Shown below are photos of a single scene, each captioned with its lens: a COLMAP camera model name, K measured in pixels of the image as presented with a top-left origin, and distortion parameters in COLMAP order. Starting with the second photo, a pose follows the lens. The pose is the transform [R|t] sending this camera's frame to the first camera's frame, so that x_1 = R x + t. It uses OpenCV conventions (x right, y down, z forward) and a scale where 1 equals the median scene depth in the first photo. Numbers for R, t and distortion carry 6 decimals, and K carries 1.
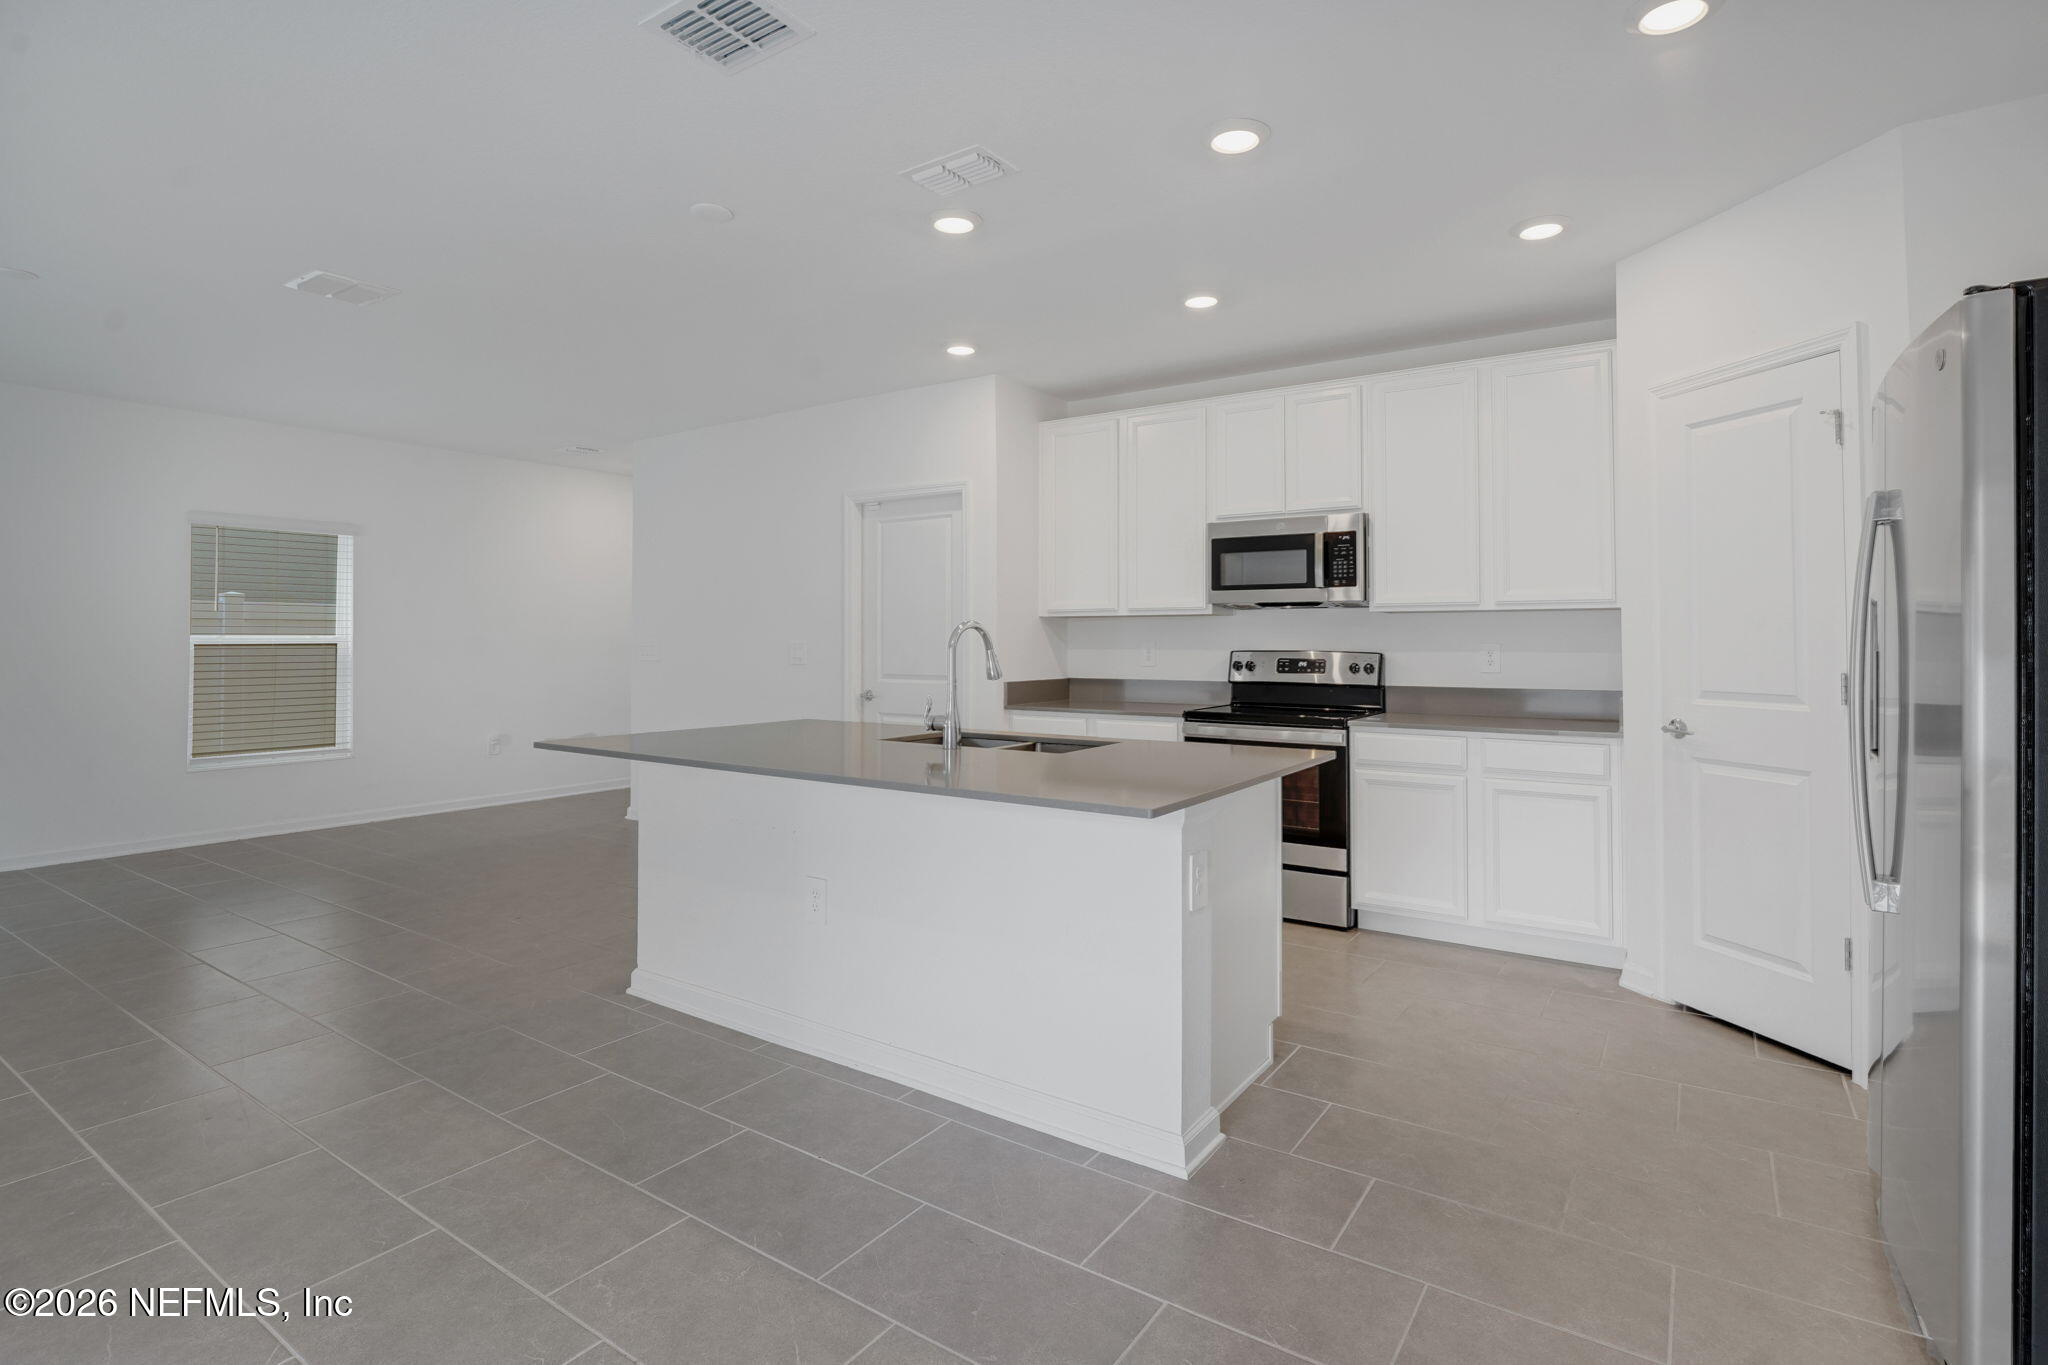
lens RADIAL K [[1002.8, 0, 1024.4], [0, 1002.8, 627.6], [0, 0, 1]] dist [0.045548, 0.000186]
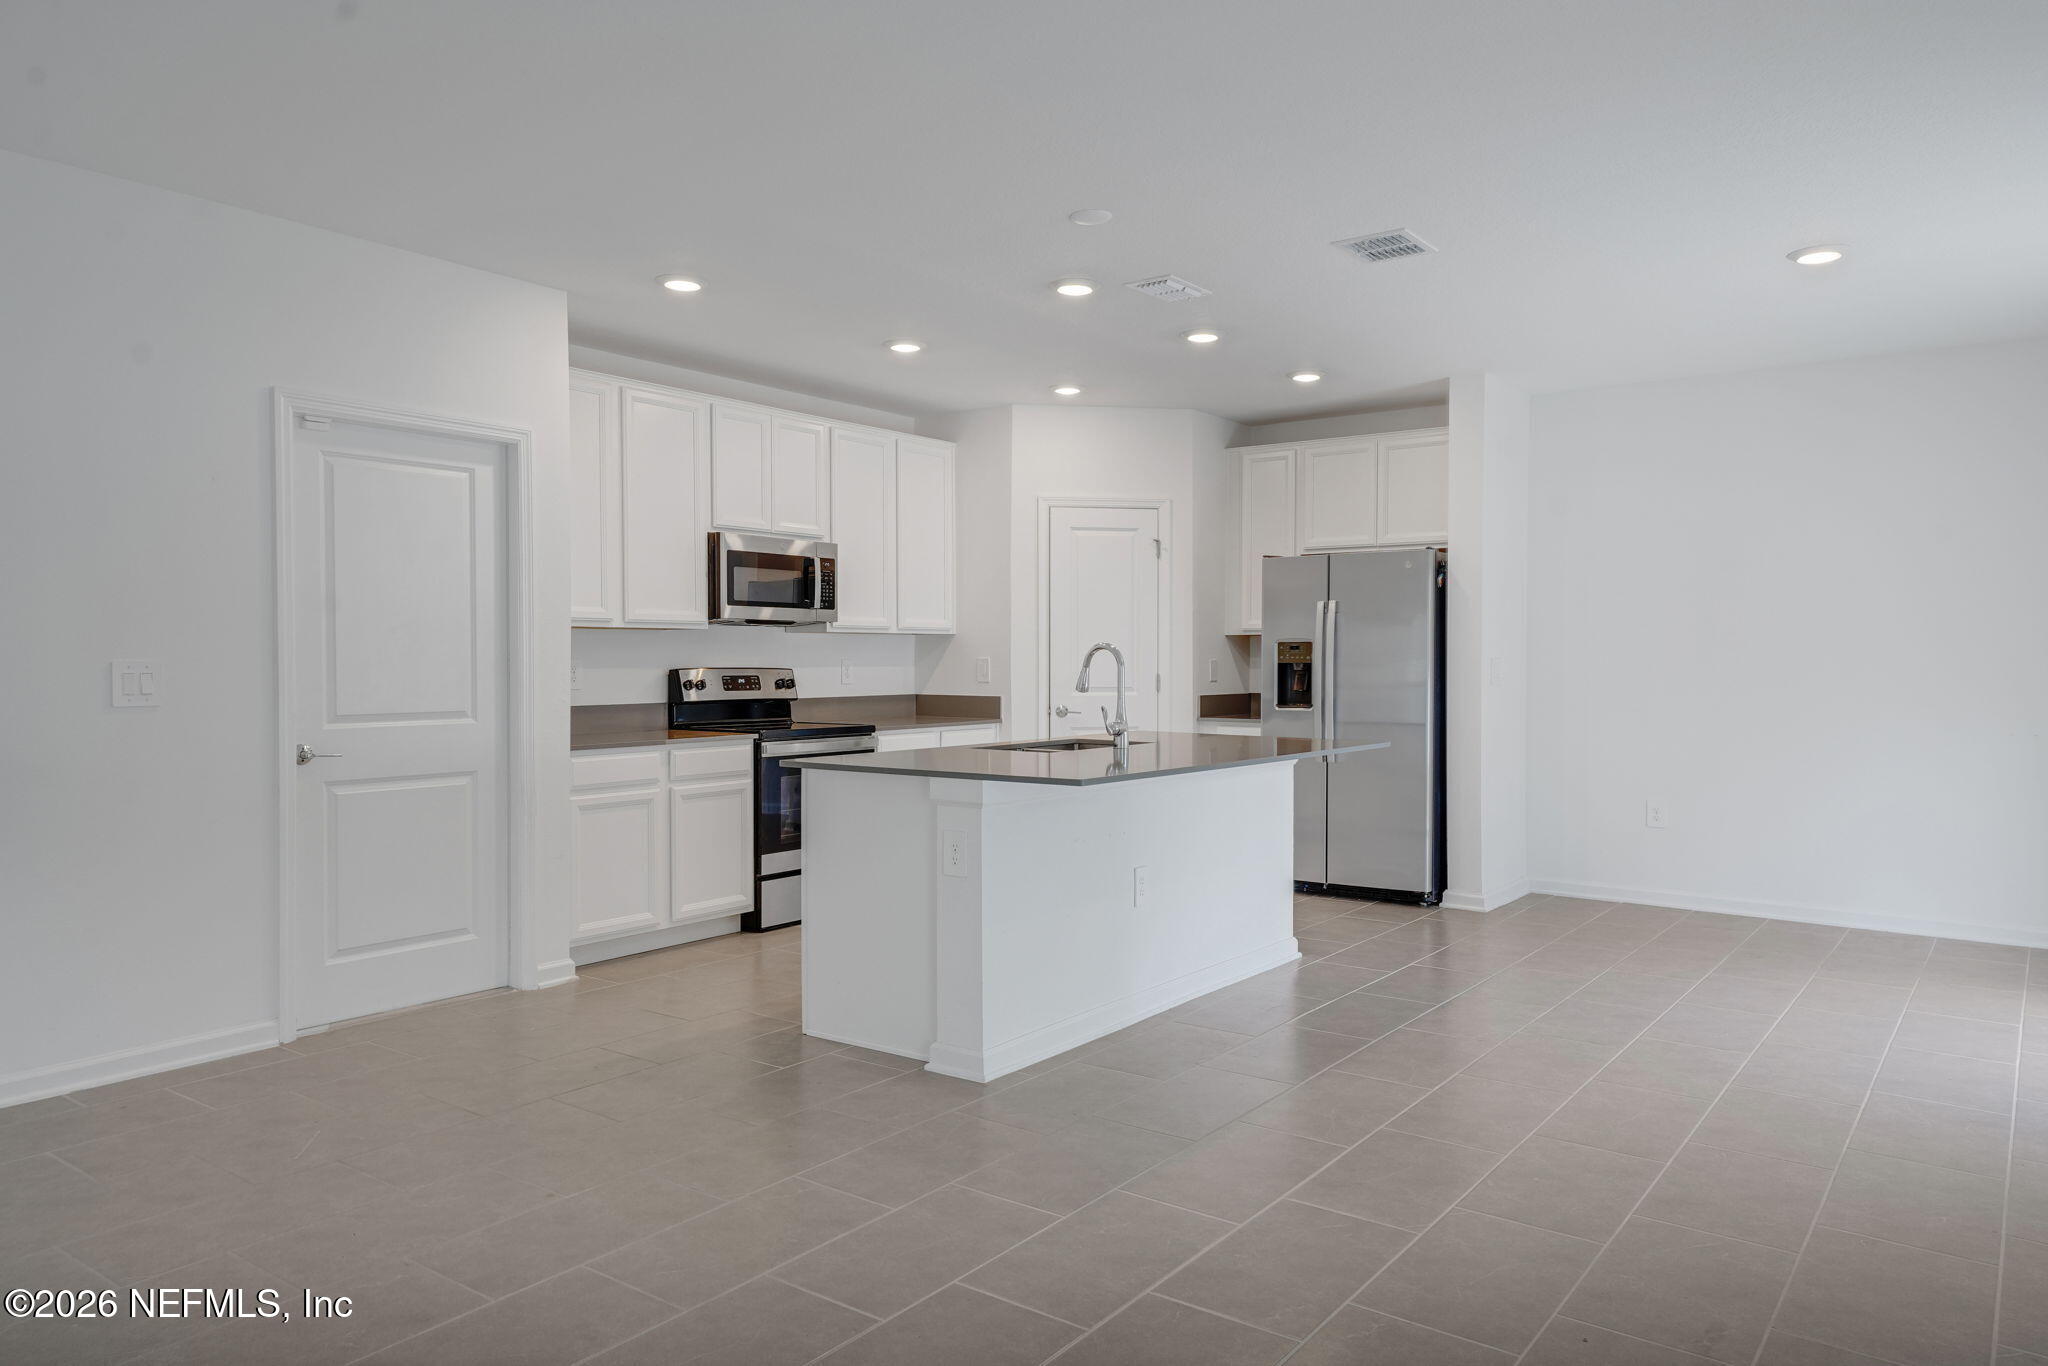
lens RADIAL K [[1367.3, 0, 1024.0], [0, 1367.3, 683.0], [0, 0, 1]] dist [-0.000012, 0.000014]
pose [[0.048093, -0.017870, 0.998683, -1.091274], [-0.008530, 0.999796, 0.018301, 0.011058], [-0.998806, -0.009399, 0.047931, 0.668790]]
